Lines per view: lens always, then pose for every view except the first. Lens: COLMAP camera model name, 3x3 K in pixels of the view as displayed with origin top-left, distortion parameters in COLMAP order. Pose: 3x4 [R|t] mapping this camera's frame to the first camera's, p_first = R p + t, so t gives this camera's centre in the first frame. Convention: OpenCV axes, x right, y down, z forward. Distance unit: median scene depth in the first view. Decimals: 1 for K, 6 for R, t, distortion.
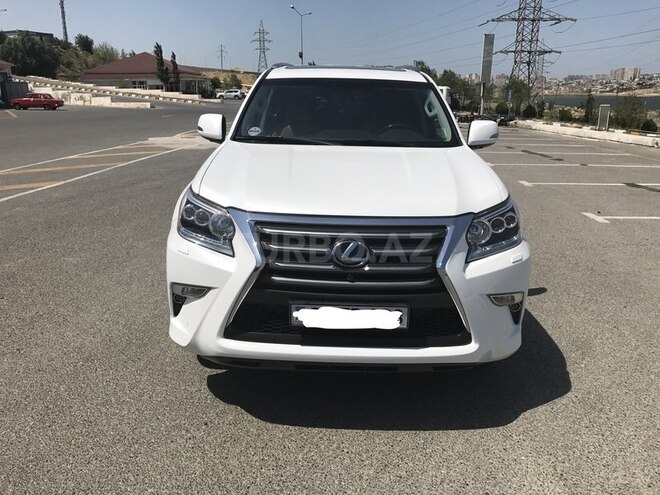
lens RADIAL K [[540.8, 0, 327.3], [0, 540.8, 245.6], [0, 0, 1]] dist [0.018105, -0.006517]
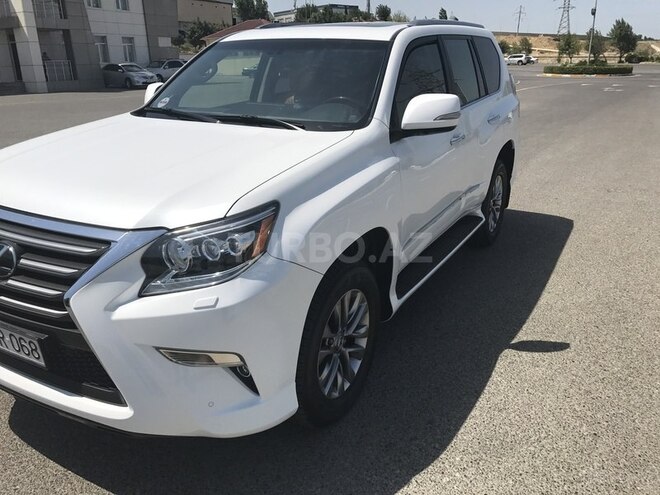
lens RADIAL K [[540.8, 0, 327.3], [0, 540.8, 245.6], [0, 0, 1]] dist [0.018105, -0.006517]
pose [[0.879017, 0.140716, -0.455552, 0.589922], [-0.114617, 0.989803, 0.084579, -0.092674], [0.462808, -0.022133, 0.886182, 0.358674]]
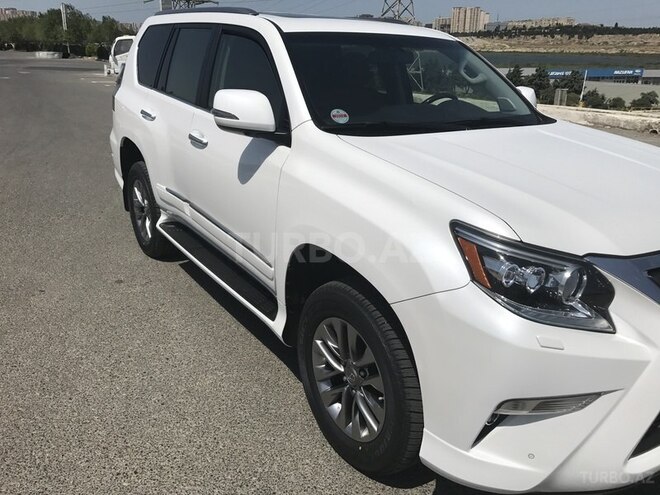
lens RADIAL K [[540.8, 0, 327.3], [0, 540.8, 245.6], [0, 0, 1]] dist [0.018105, -0.006517]
pose [[0.819899, -0.194550, 0.538438, -0.578314], [0.150305, 0.980647, 0.125456, -0.156145], [-0.552425, -0.021932, 0.833274, 0.505577]]
